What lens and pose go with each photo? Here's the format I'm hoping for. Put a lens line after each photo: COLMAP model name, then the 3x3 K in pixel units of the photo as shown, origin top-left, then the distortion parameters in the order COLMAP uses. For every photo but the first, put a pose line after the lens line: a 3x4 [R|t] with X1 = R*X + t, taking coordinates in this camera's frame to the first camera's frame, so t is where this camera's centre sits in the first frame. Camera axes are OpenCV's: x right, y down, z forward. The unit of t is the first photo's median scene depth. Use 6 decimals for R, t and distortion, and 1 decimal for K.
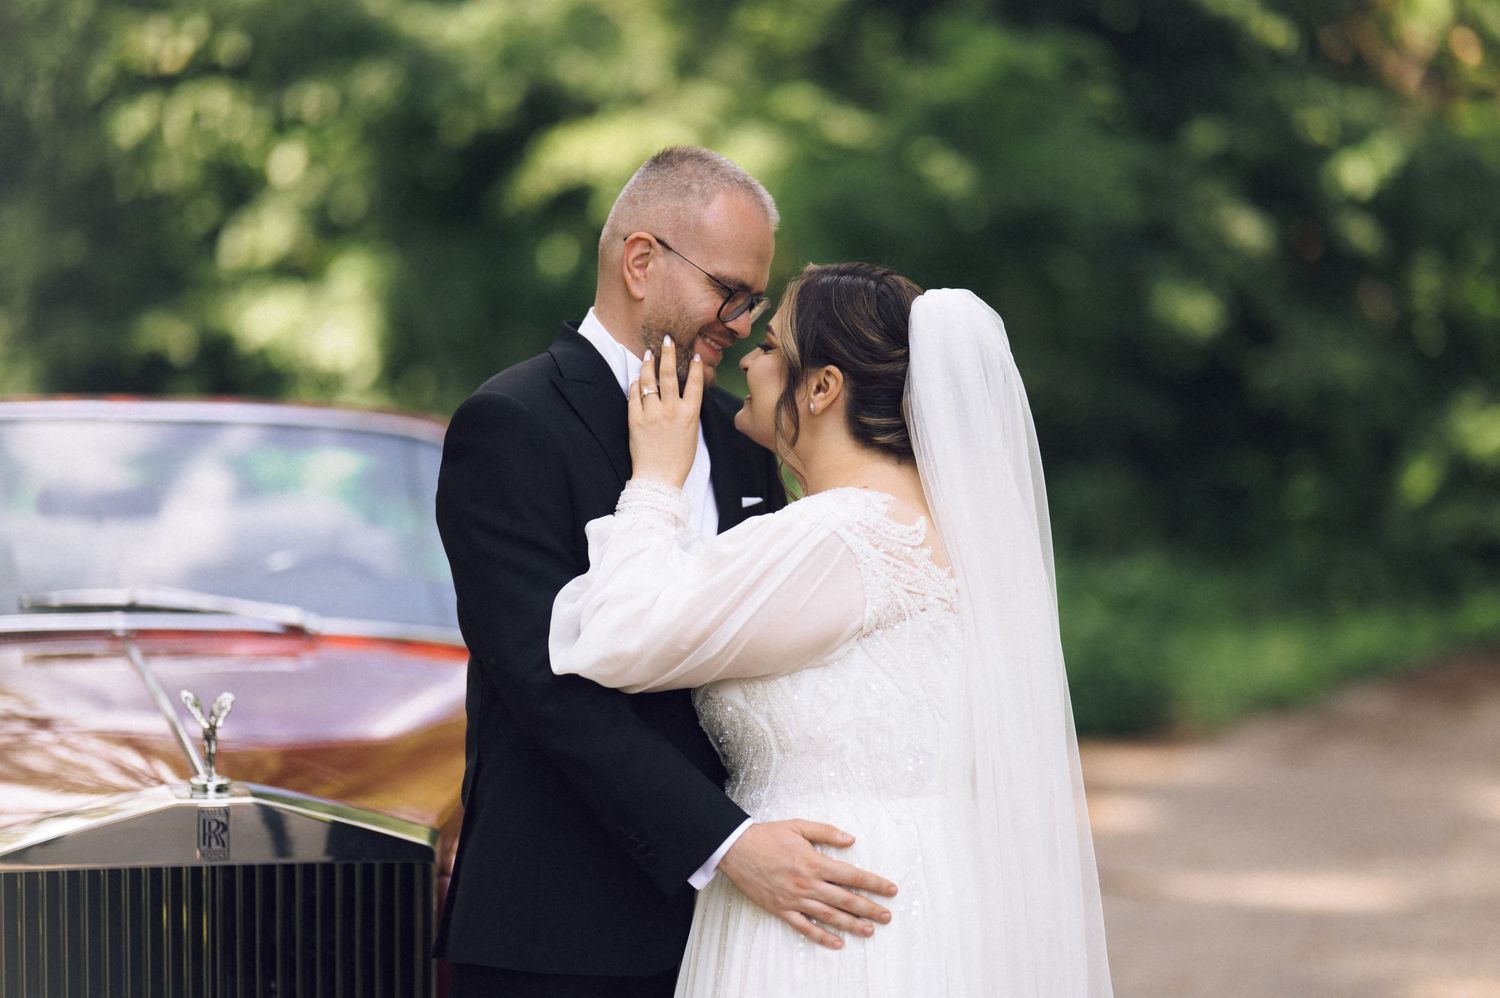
lens RADIAL K [[3579.7, 0, 750.0], [0, 3579.7, 499.0], [0, 0, 1]] dist [-0.008263, 0.789360]
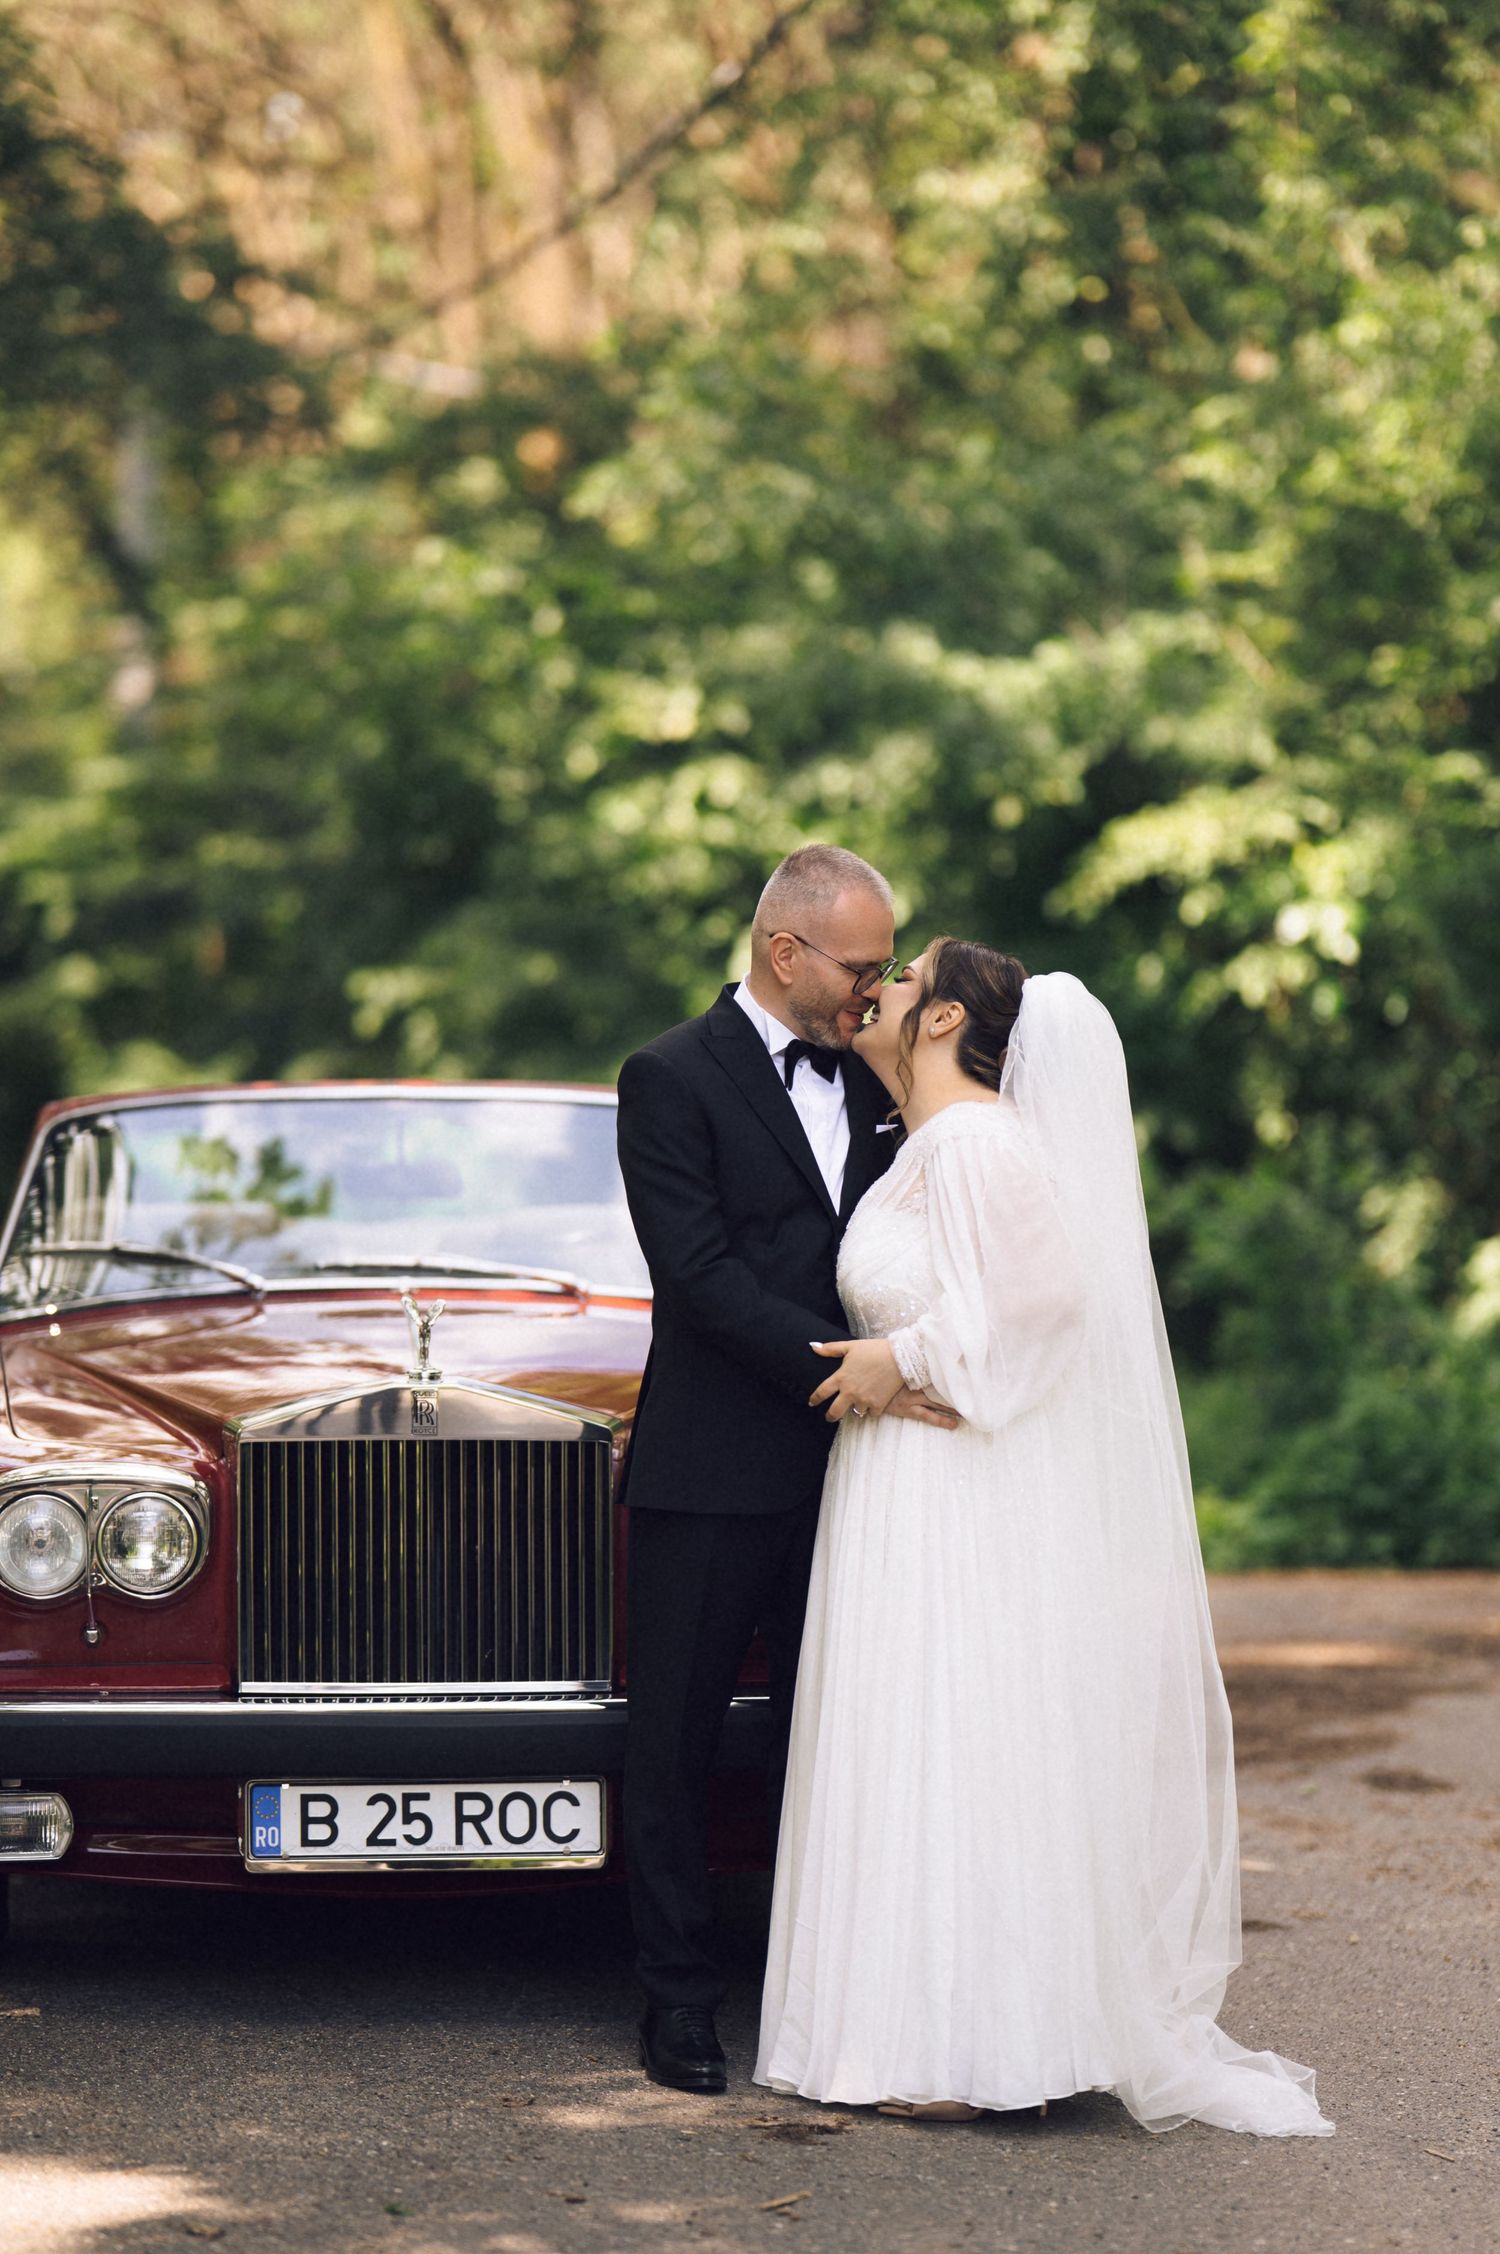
lens RADIAL K [[5704.5, 0, 750.0], [0, 5704.5, 1127.0], [0, 0, 1]] dist [0.002911, 0.018659]
pose [[0.985860, -0.006580, -0.167445, 0.072566], [-0.001065, 0.998963, -0.045523, 0.021067], [0.167570, 0.045057, 0.984830, -0.237571]]
